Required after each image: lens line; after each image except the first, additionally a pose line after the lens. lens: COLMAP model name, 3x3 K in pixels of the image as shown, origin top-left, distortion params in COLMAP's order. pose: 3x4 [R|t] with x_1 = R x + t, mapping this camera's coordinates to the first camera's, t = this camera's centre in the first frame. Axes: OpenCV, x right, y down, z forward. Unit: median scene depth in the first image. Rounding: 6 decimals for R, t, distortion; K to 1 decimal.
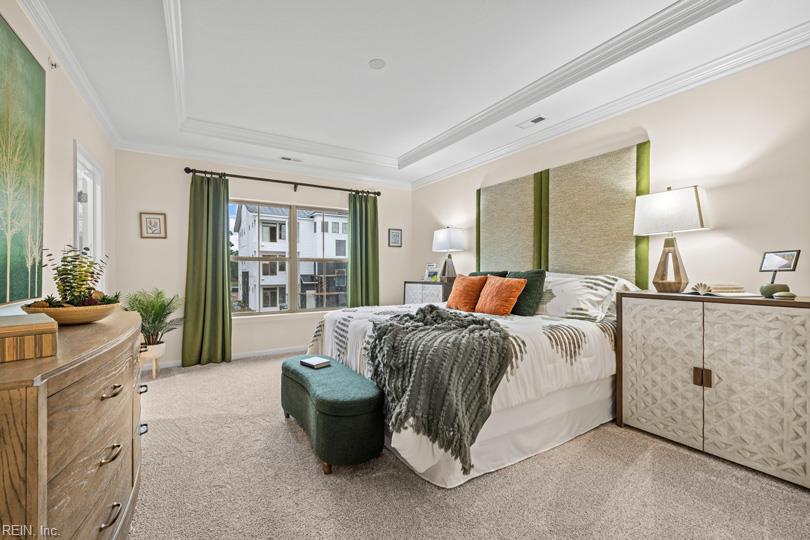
lens RADIAL K [[334.7, 0, 399.6], [0, 334.7, 266.2], [0, 0, 1]] dist [-0.001378, 0.000122]
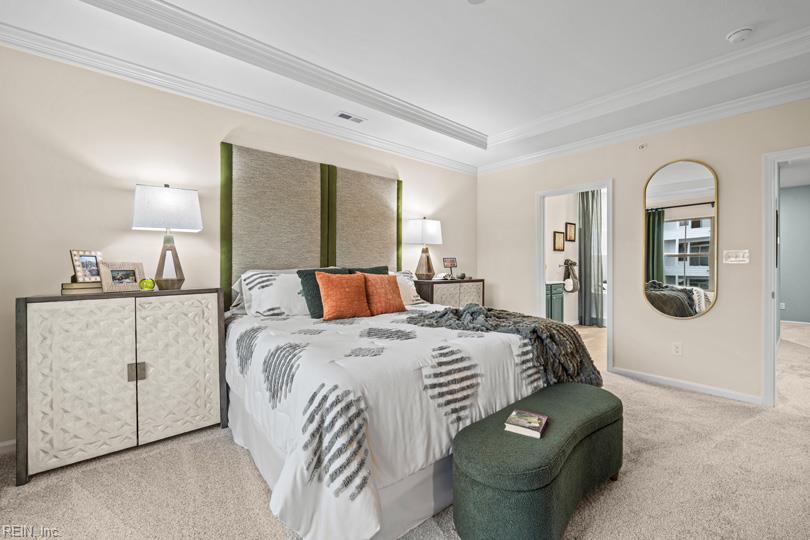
lens RADIAL K [[334.7, 0, 399.6], [0, 334.7, 266.2], [0, 0, 1]] dist [-0.001378, 0.000122]
pose [[-0.160270, 0.002700, 0.987070, -0.466552], [-0.005544, 0.999978, -0.003636, 0.012205], [-0.987058, -0.006055, -0.160252, 0.769685]]
